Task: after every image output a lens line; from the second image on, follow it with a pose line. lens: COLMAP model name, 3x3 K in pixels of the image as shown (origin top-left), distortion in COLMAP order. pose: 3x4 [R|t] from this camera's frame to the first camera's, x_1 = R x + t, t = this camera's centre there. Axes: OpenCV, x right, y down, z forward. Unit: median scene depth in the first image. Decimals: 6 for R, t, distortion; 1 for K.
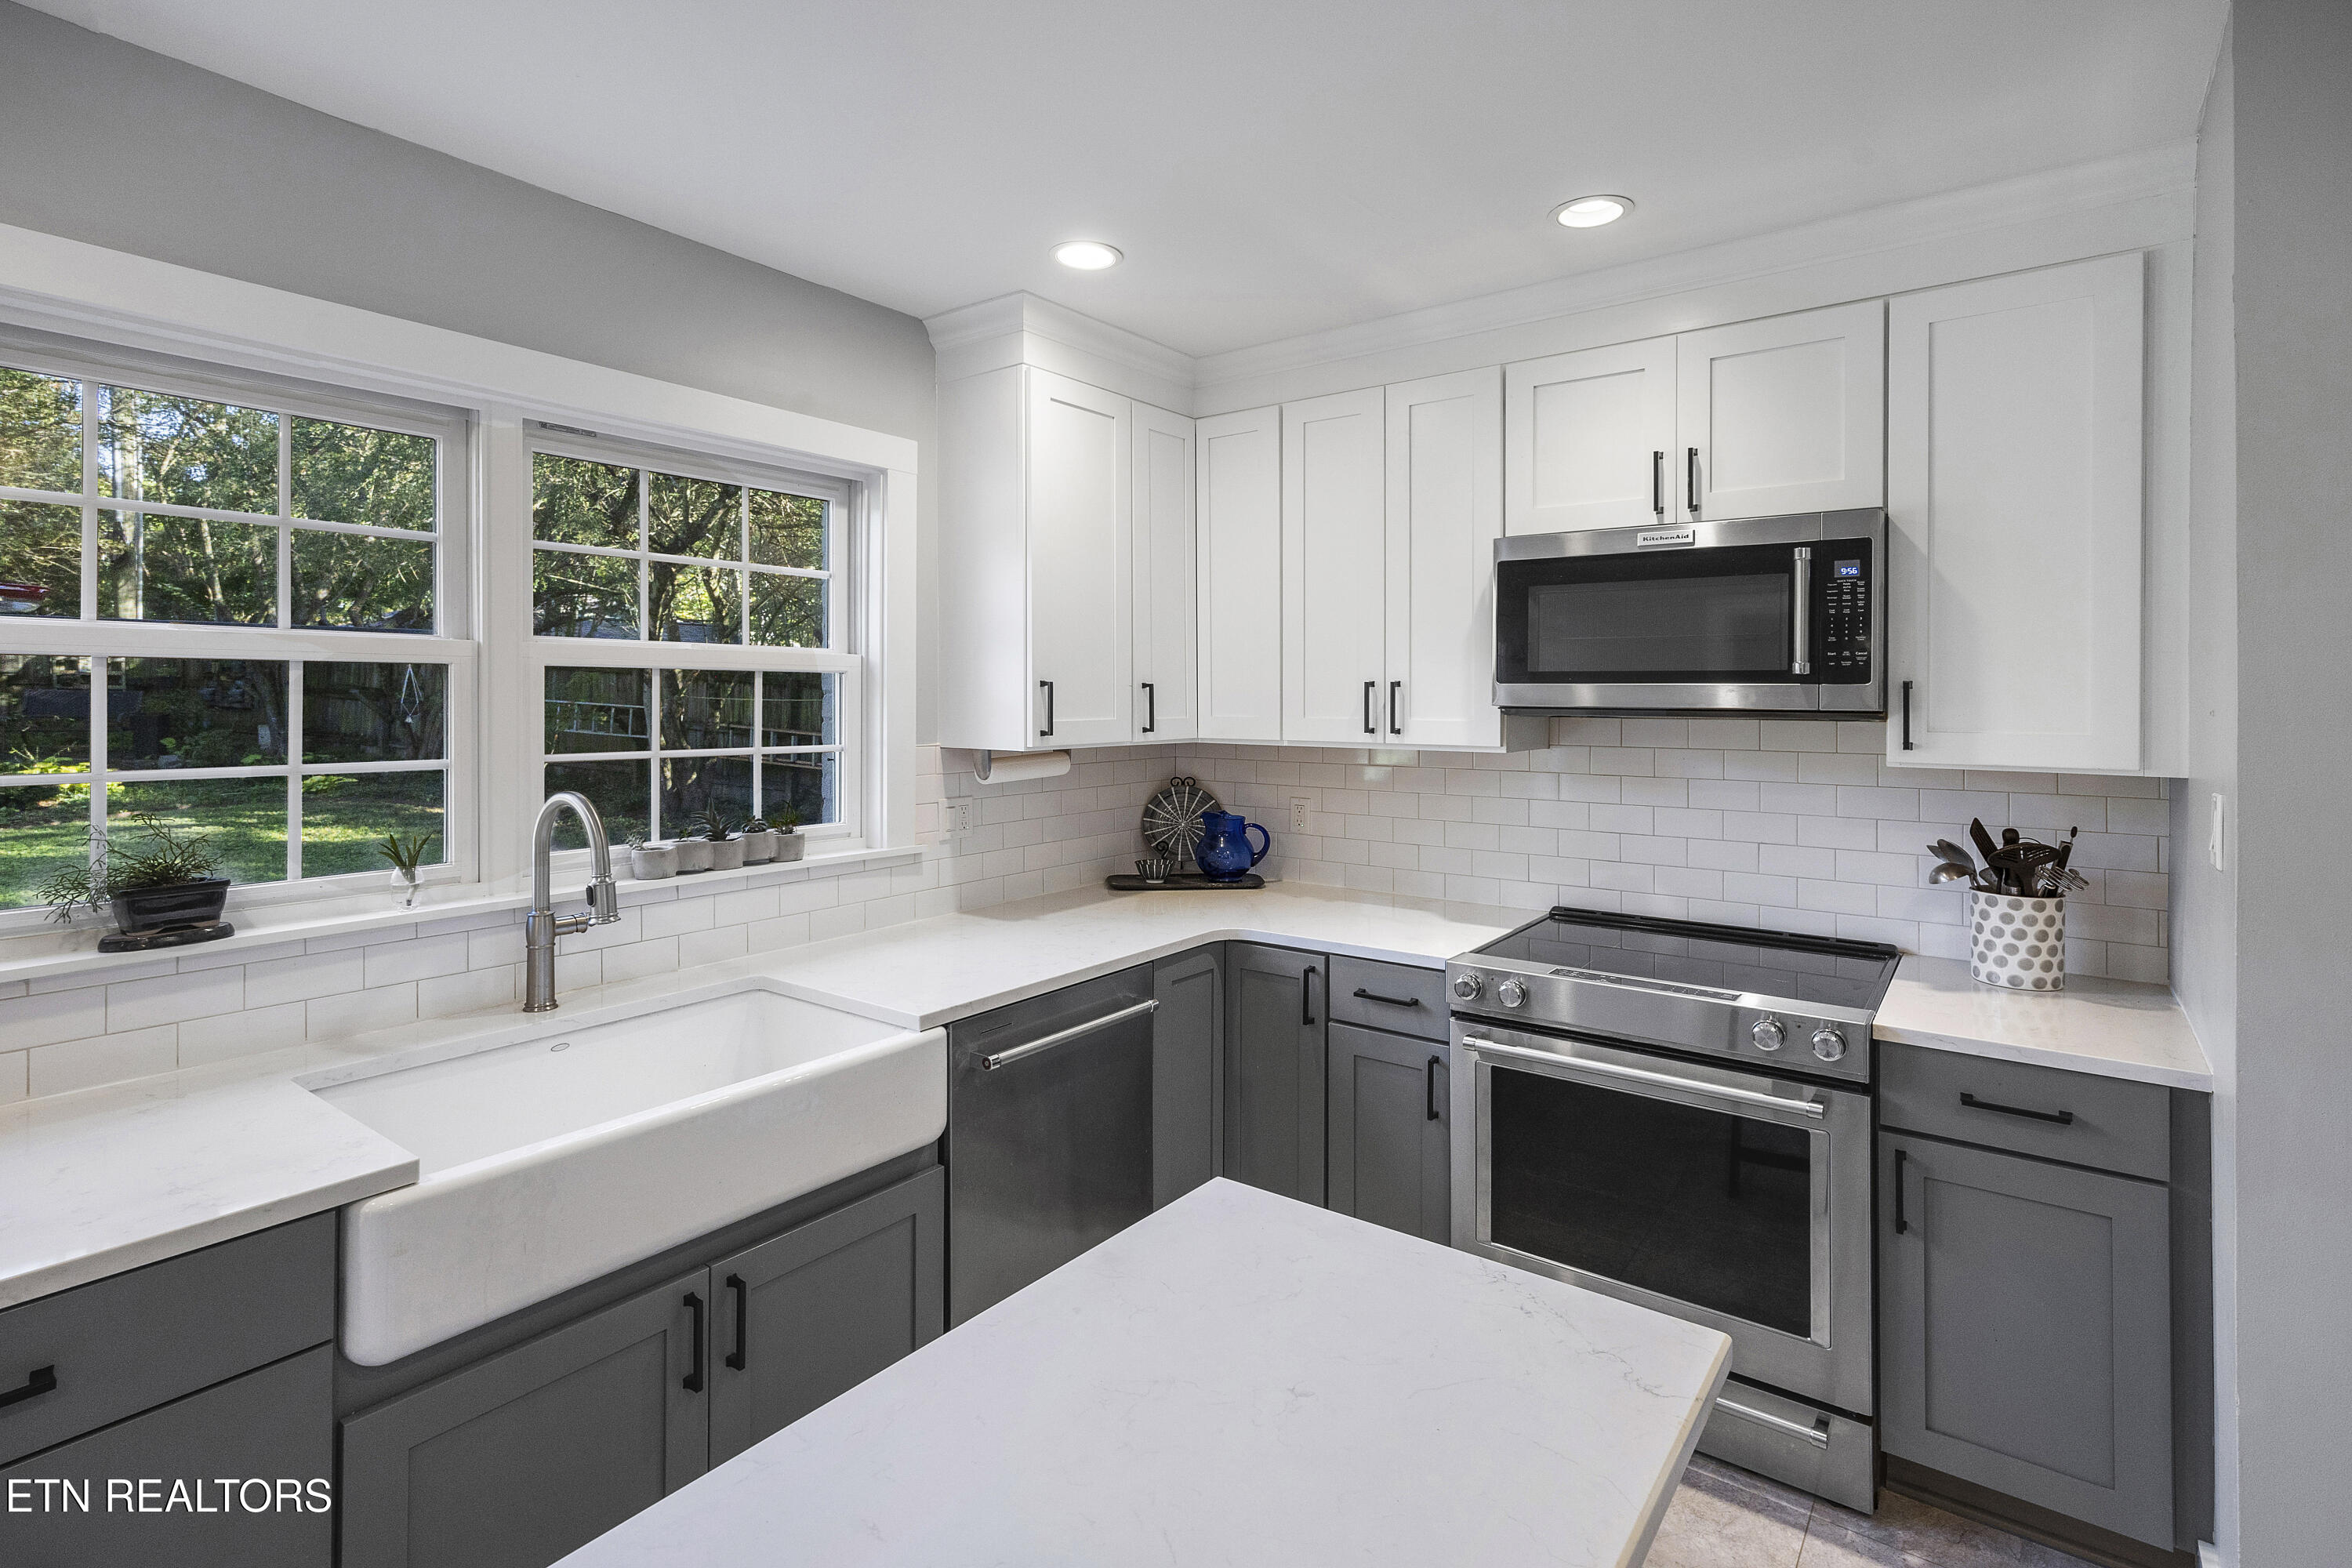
lens RADIAL K [[1171.2, 0, 1165.5], [0, 1171.2, 697.7], [0, 0, 1]] dist [0.006843, 0.000745]
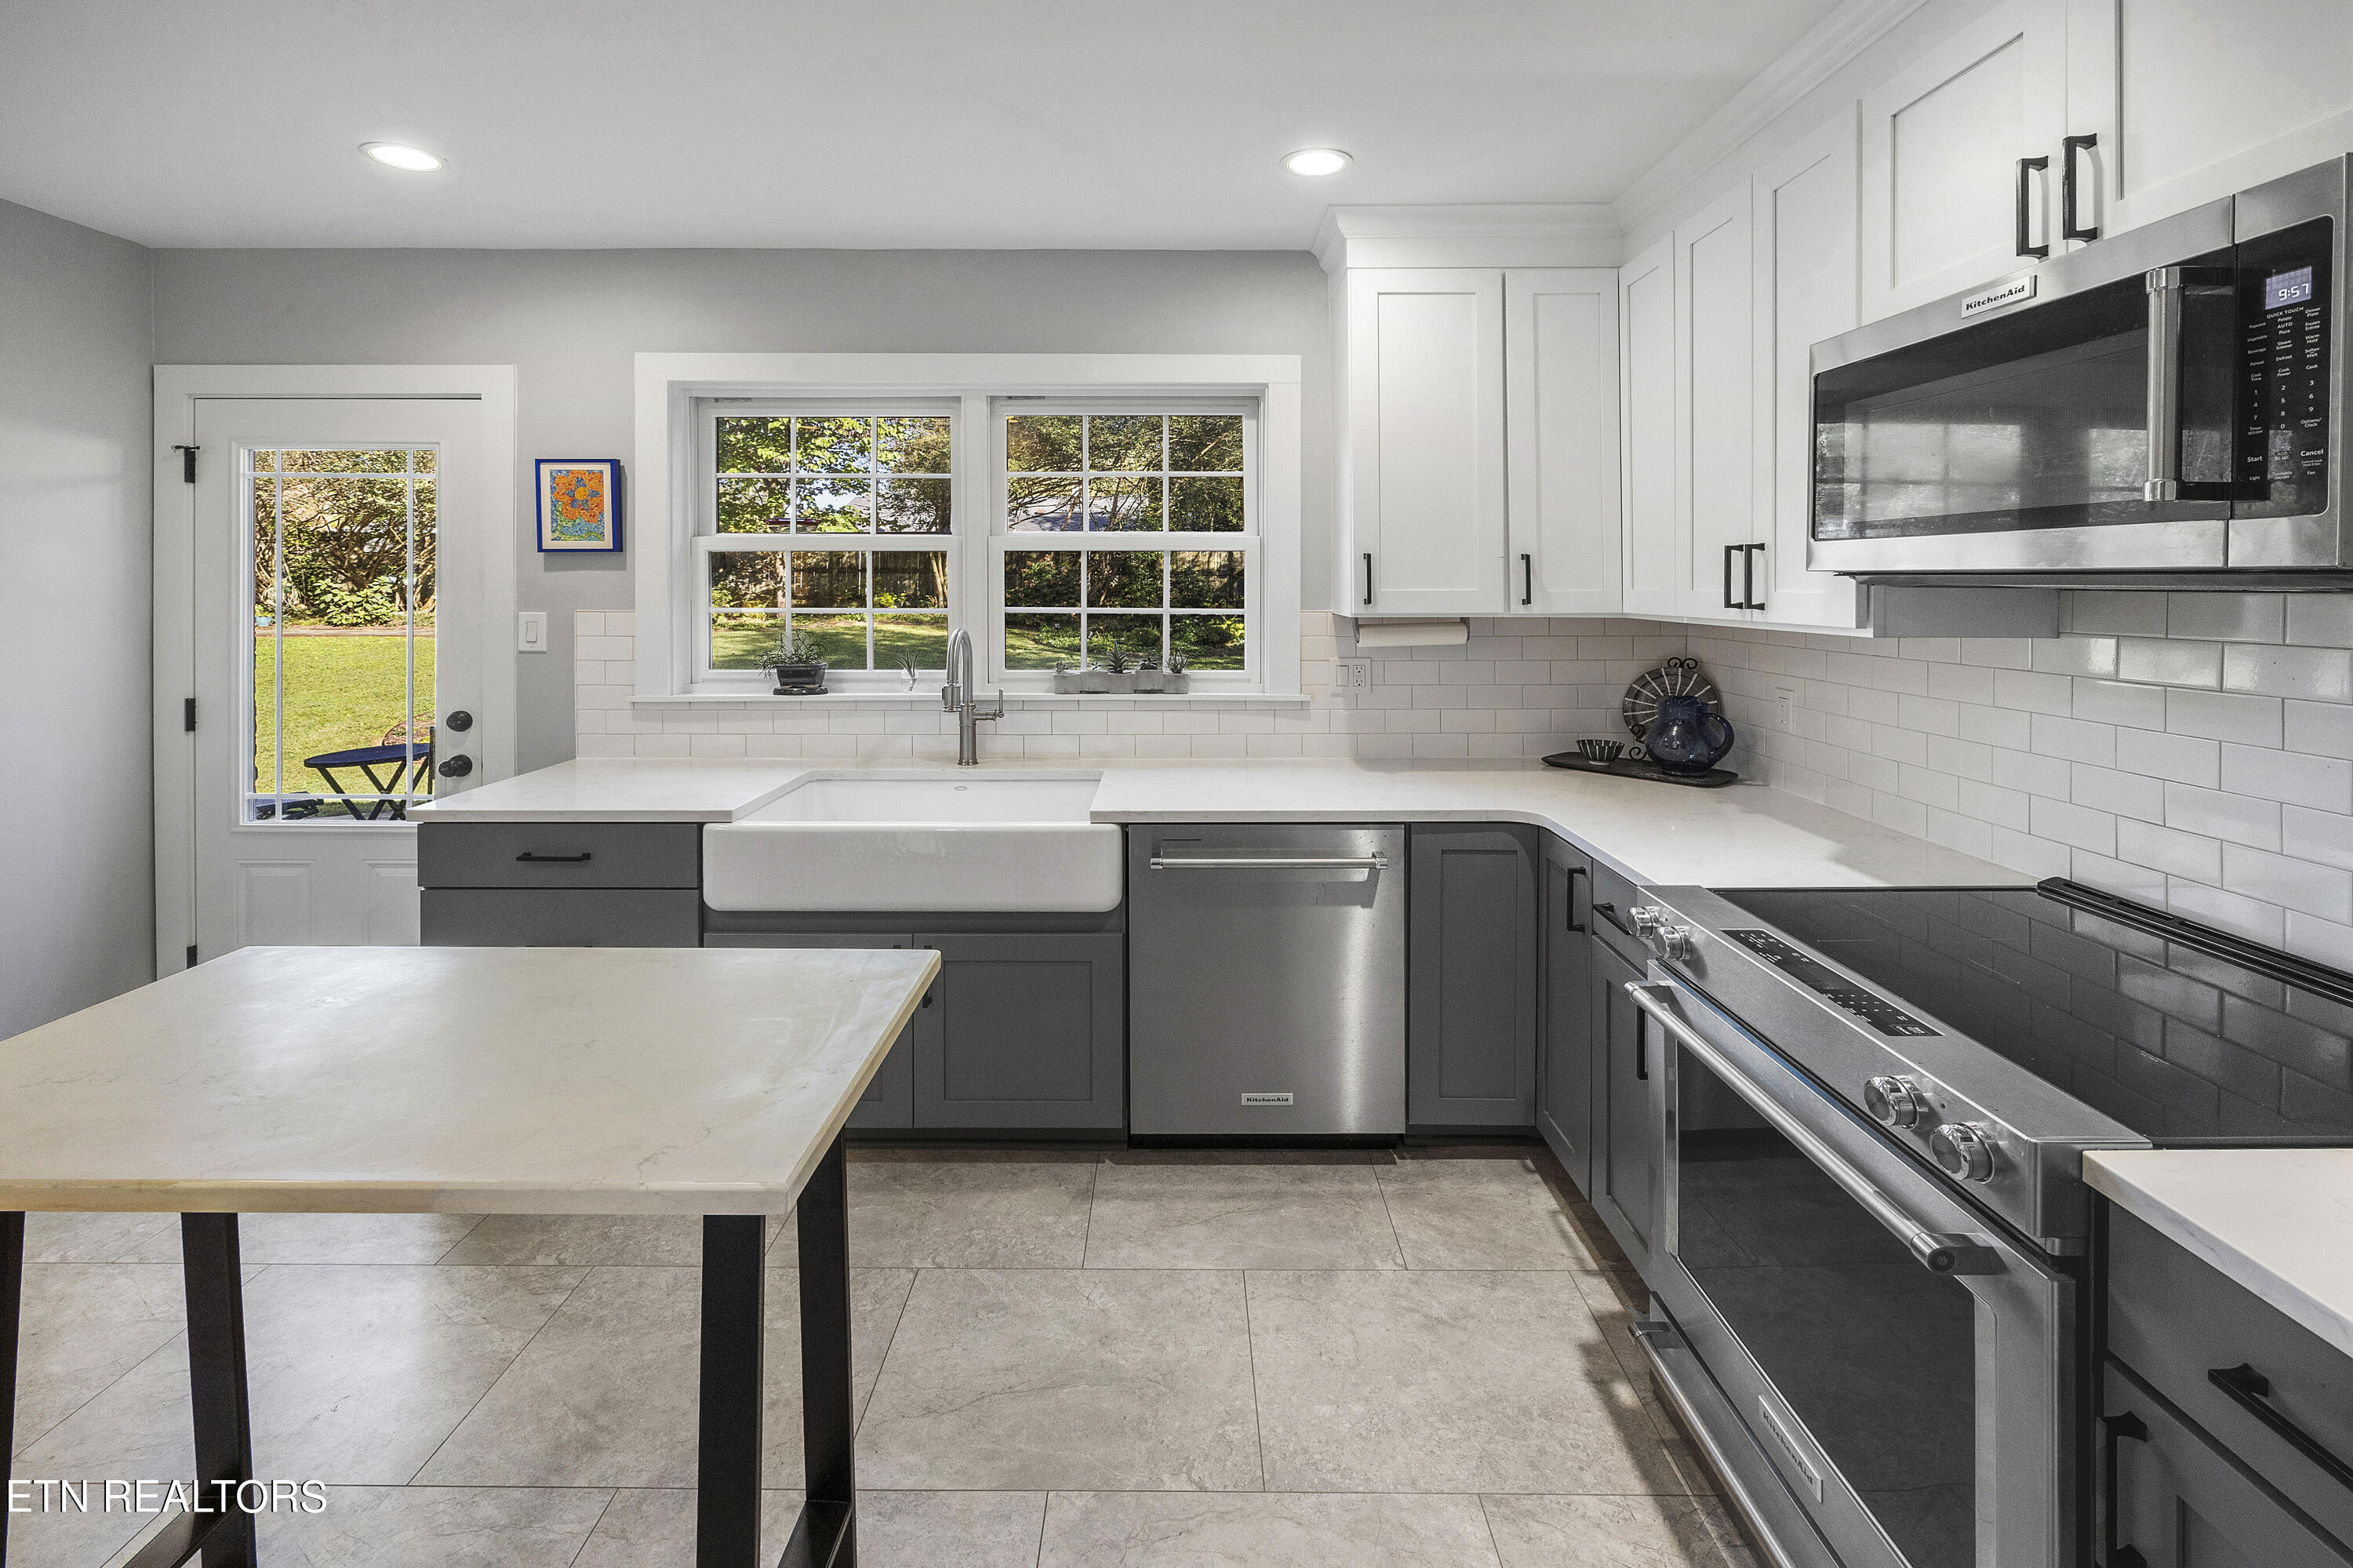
lens RADIAL K [[990.8, 0, 1173.3], [0, 990.8, 592.8], [0, 0, 1]] dist [0.002109, 0.000012]
pose [[0.605812, 0.005771, -0.795587, 0.533600], [0.000948, 0.999968, 0.007975, 0.014899], [0.795607, -0.005586, 0.605787, 0.299967]]
